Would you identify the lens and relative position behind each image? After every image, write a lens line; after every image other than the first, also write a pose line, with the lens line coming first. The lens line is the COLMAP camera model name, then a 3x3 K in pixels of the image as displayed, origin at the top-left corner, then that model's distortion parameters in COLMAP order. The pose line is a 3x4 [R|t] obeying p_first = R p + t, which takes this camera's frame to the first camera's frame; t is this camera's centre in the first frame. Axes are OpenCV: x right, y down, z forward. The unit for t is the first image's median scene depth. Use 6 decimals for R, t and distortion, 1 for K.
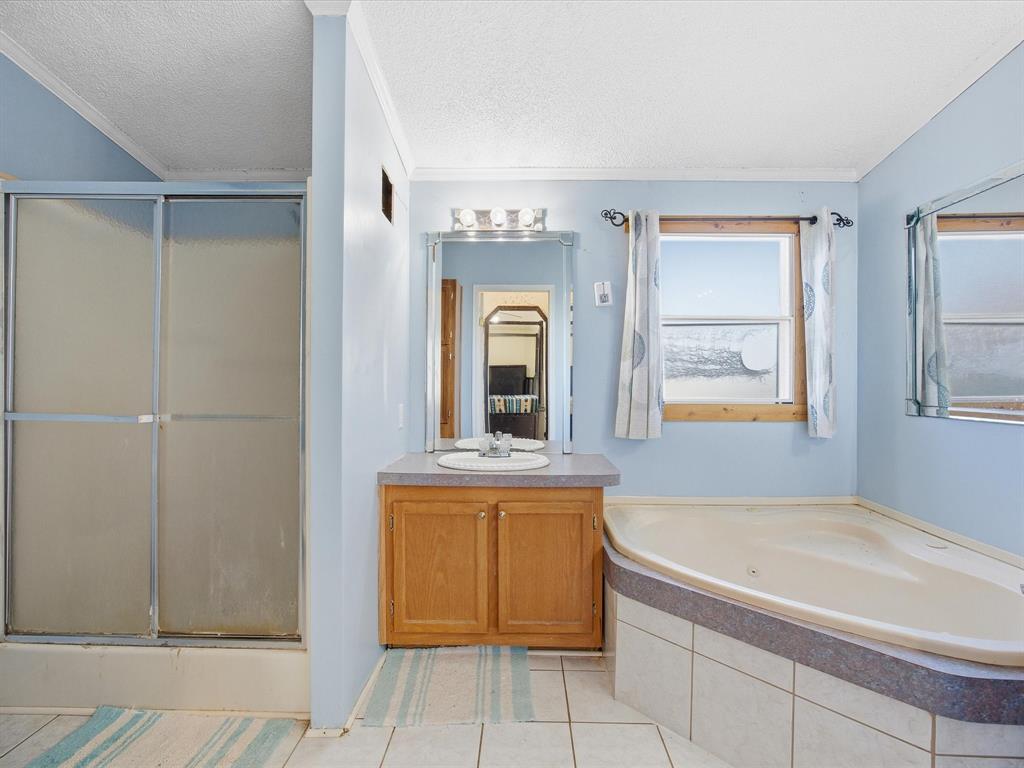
lens RADIAL K [[470.1, 0, 512.0], [0, 470.1, 384.0], [0, 0, 1]] dist [0.001193, 0.000580]
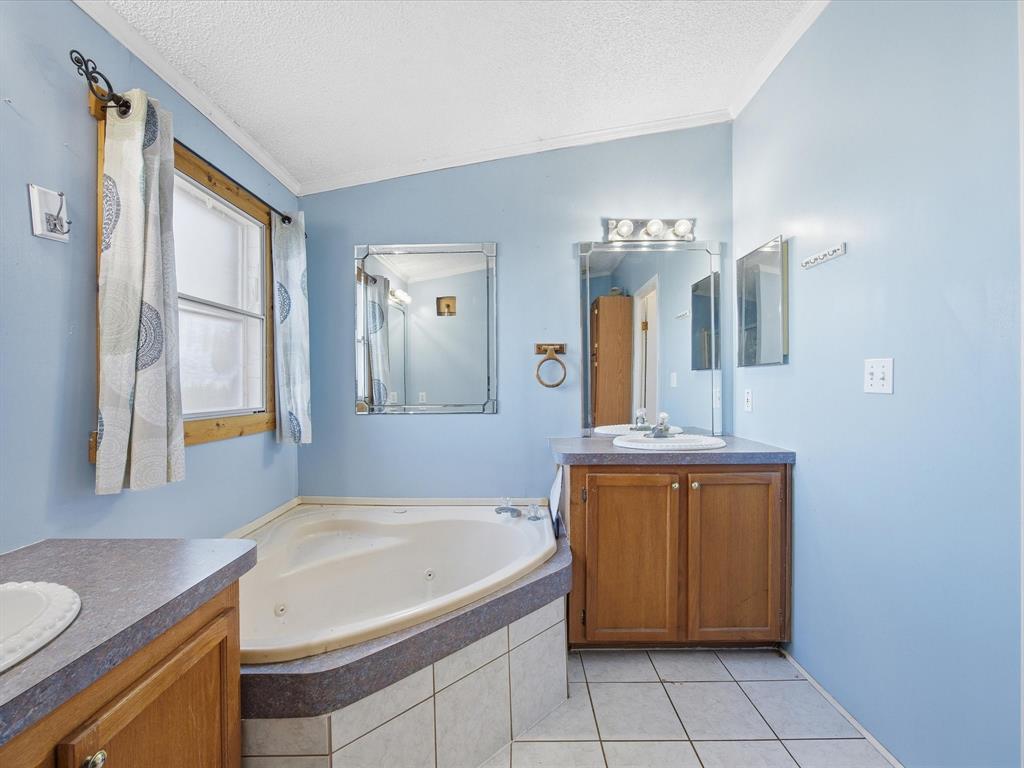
lens RADIAL K [[470.1, 0, 512.0], [0, 470.1, 384.0], [0, 0, 1]] dist [0.001193, 0.000580]
pose [[-0.037513, -0.006472, 0.999275, -0.331610], [-0.006765, 0.999958, 0.006223, -0.020862], [-0.999273, -0.006527, -0.037556, 0.561814]]
